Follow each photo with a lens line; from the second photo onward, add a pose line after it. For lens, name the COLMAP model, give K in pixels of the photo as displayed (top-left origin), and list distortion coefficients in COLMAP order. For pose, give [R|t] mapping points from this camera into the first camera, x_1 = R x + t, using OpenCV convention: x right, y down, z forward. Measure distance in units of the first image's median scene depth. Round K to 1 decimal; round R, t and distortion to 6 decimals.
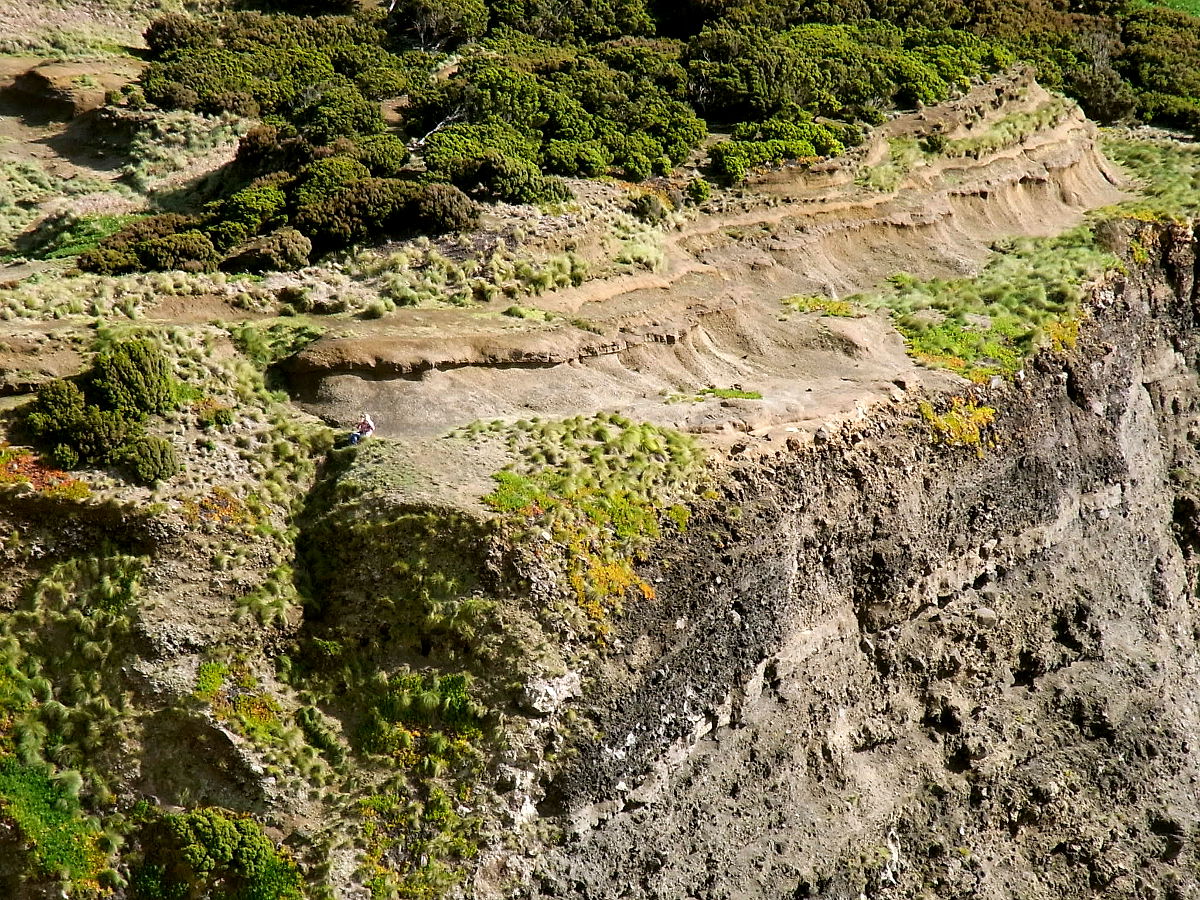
lens RADIAL K [[7012.1, 0, 600.0], [0, 7012.1, 450.0], [0, 0, 1]] dist [1.347522, 9.777564]
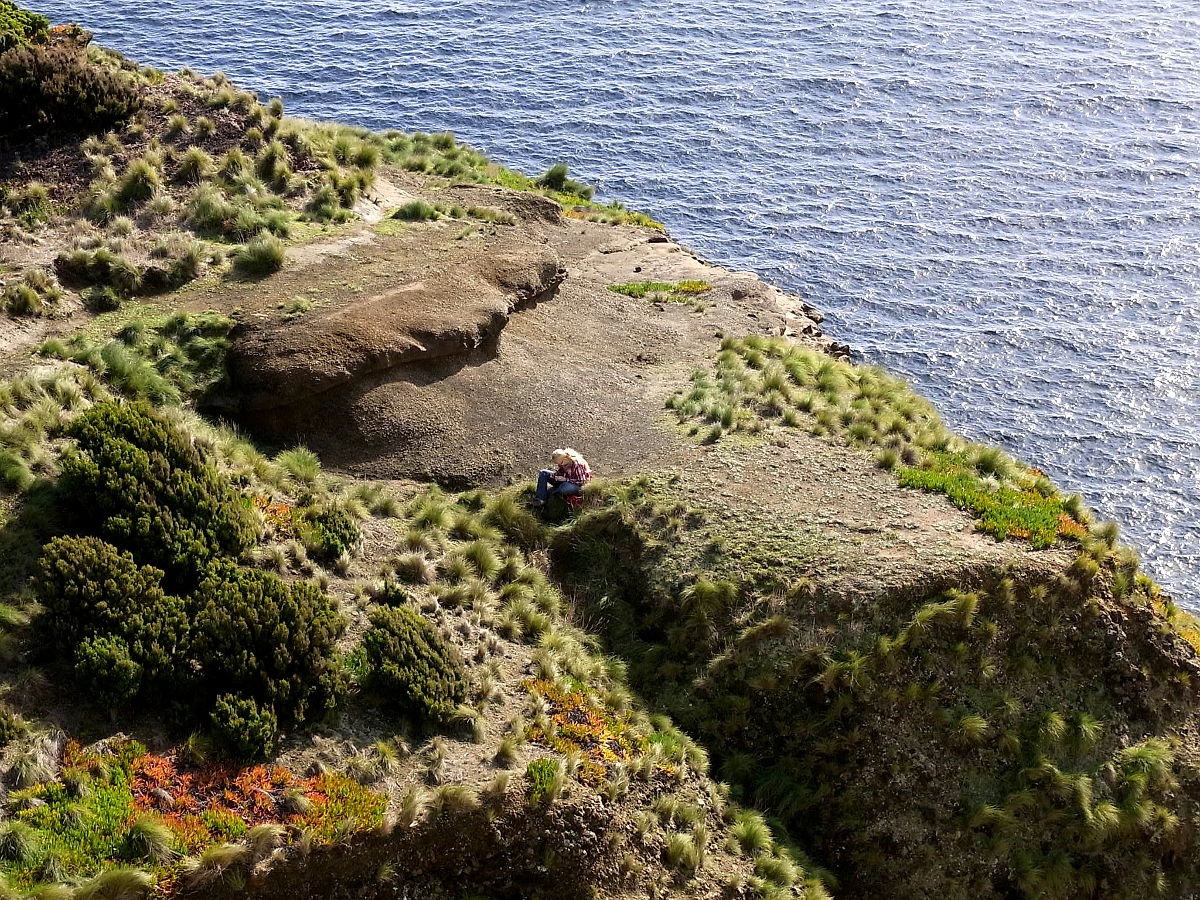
lens RADIAL K [[3099.5, 0, 600.0], [0, 3099.5, 450.0], [0, 0, 1]] dist [0.083616, 0.333867]
pose [[0.735977, -0.256747, 0.626433, -0.155018], [0.240643, 0.964082, 0.112410, -0.025926], [-0.632794, 0.068015, 0.771327, 0.834609]]
